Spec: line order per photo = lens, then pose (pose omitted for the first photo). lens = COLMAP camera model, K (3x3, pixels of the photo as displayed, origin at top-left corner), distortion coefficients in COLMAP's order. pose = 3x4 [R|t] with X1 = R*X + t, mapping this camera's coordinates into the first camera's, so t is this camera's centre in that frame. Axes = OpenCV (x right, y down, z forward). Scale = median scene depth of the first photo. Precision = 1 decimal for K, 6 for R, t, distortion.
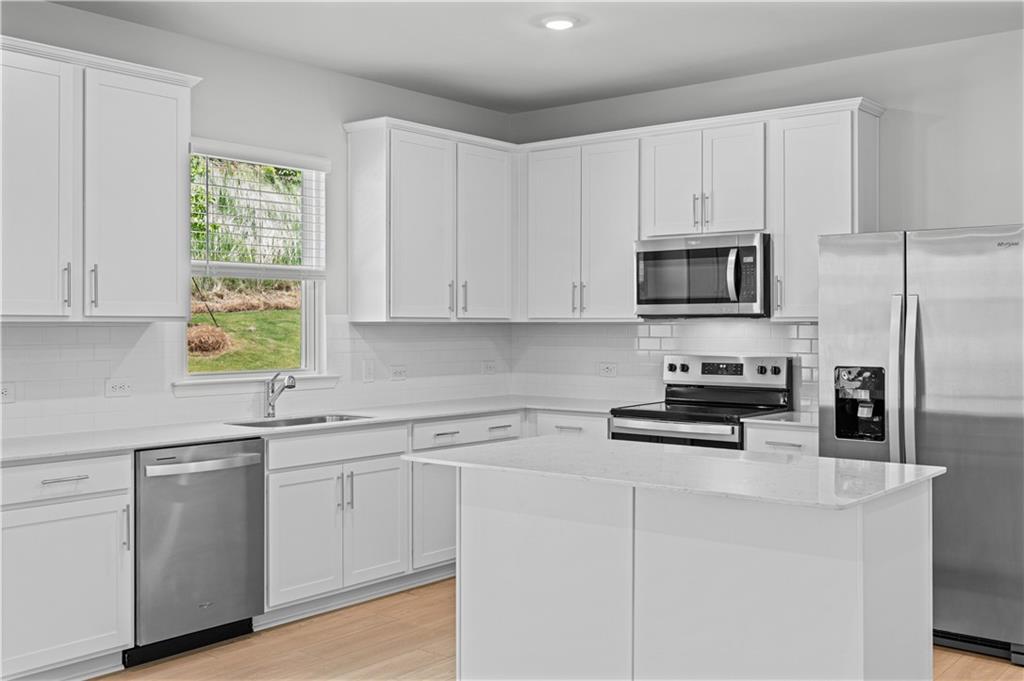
lens RADIAL K [[1027.2, 0, 510.4], [0, 1027.2, 302.4], [0, 0, 1]] dist [0.000461, 0.000000]
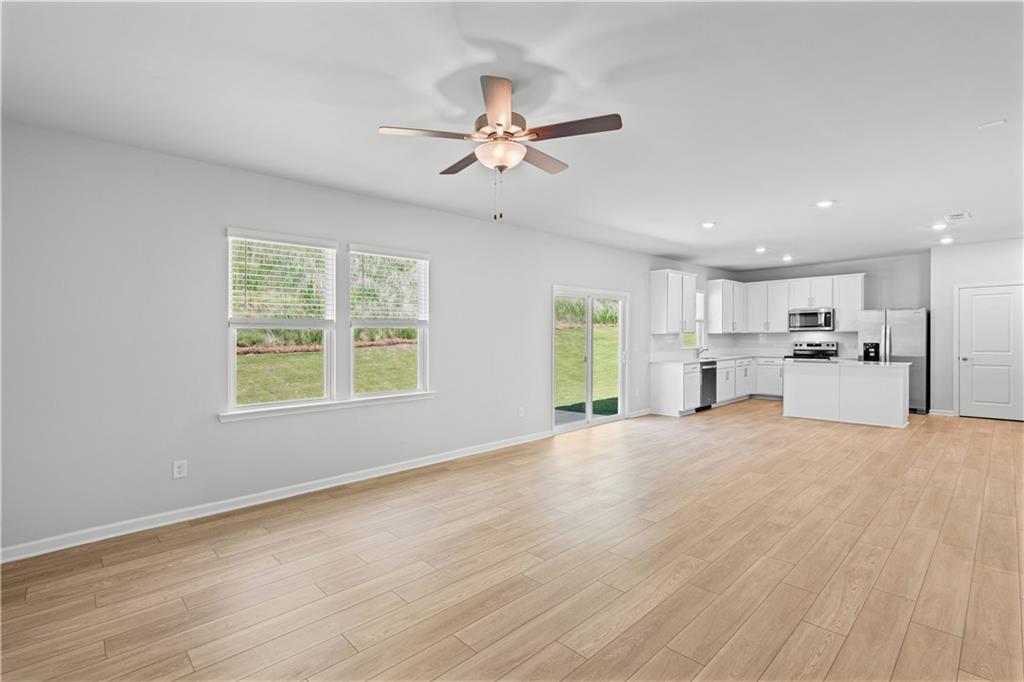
lens RADIAL K [[476.6, 0, 502.8], [0, 476.6, 337.7], [0, 0, 1]] dist [-0.007005, 0.004138]
pose [[0.992382, -0.007816, -0.122953, -0.736221], [0.011055, 0.999609, 0.025680, -0.018673], [0.122704, -0.026844, 0.992080, -0.870317]]
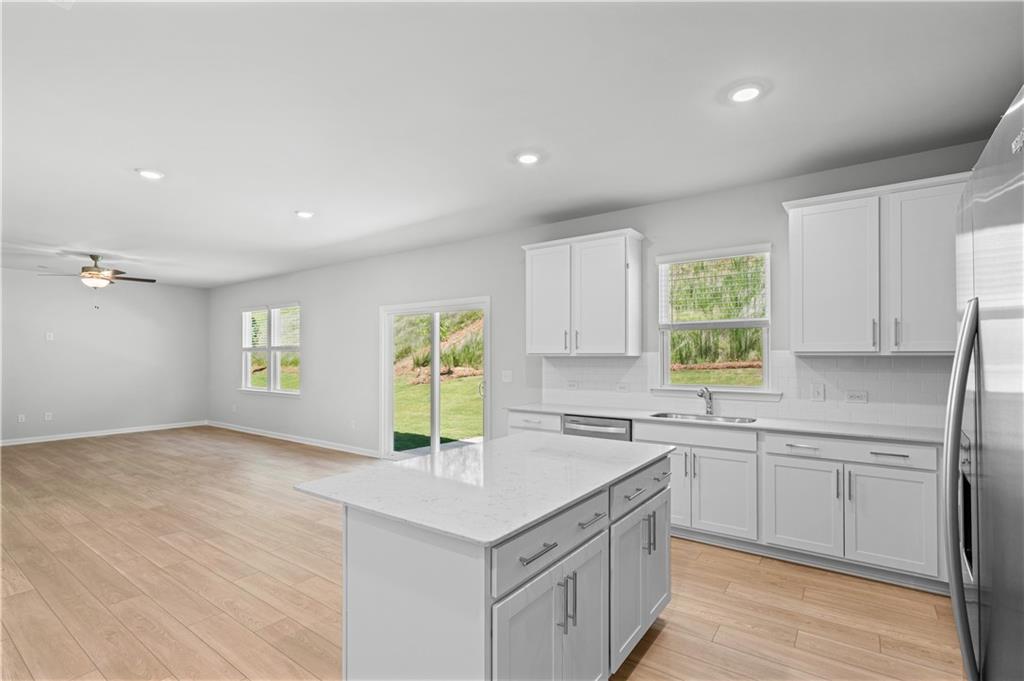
lens RADIAL K [[476.6, 0, 516.4], [0, 476.6, 345.2], [0, 0, 1]] dist [-0.007005, 0.004138]
pose [[0.058830, -0.023231, -0.997998, 0.494630], [0.022642, 0.999503, -0.021931, 0.011896], [0.998011, -0.021306, 0.059327, 0.639730]]
